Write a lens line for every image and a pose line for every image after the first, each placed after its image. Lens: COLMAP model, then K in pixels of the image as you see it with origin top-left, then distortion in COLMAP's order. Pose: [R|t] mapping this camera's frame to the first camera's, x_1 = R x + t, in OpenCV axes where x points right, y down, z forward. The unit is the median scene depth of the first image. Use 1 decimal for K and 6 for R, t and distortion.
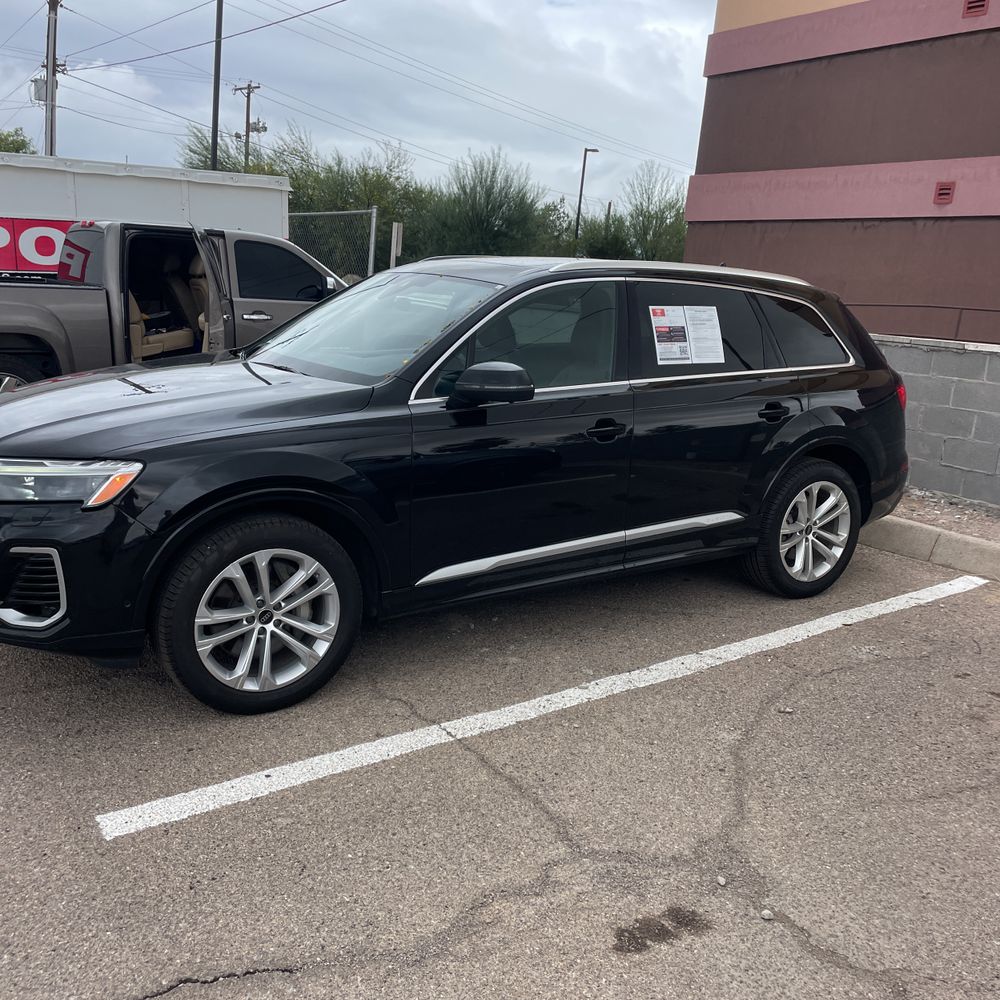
lens RADIAL K [[1010.0, 0, 524.7], [0, 1010.0, 504.1], [0, 0, 1]] dist [0.043171, 0.000000]
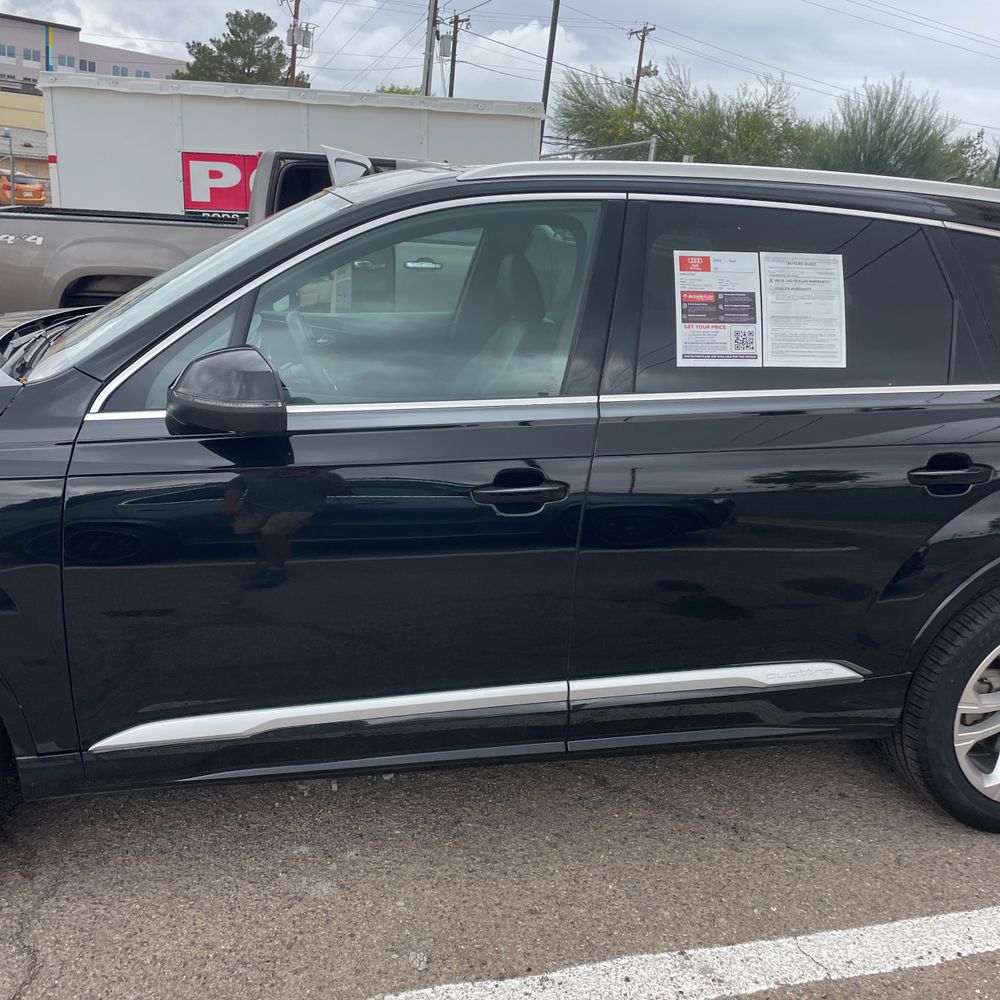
lens RADIAL K [[1010.0, 0, 501.0], [0, 1010.0, 493.0], [0, 0, 1]] dist [0.043171, 0.000000]
pose [[0.918434, 0.107642, -0.380647, 0.233986], [-0.094422, 0.994105, 0.053297, -0.087352], [0.384140, -0.013009, 0.923183, 0.462326]]
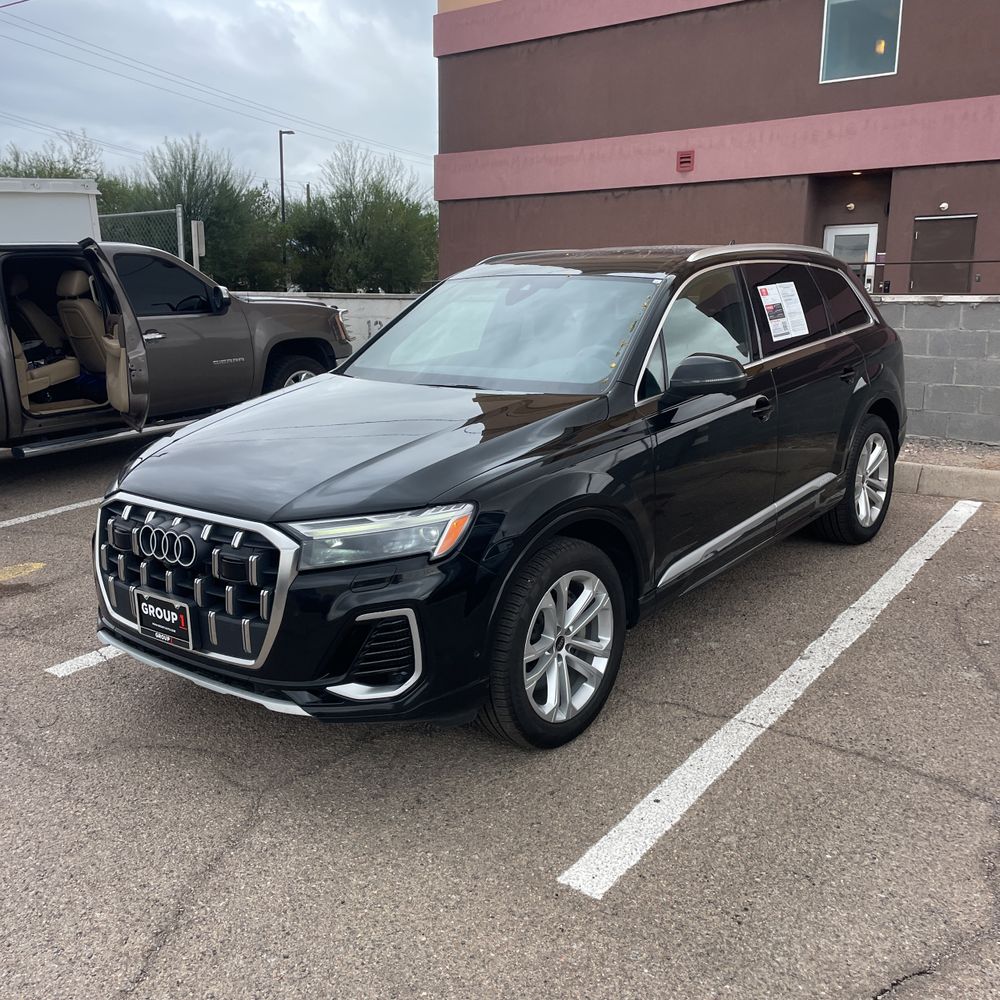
lens RADIAL K [[1010.0, 0, 513.5], [0, 1010.0, 491.0], [0, 0, 1]] dist [0.043171, 0.000000]
pose [[0.950678, -0.142306, 0.275607, -0.405087], [0.140029, 0.989751, 0.028028, -0.048737], [-0.276771, 0.011948, 0.960862, 0.065129]]
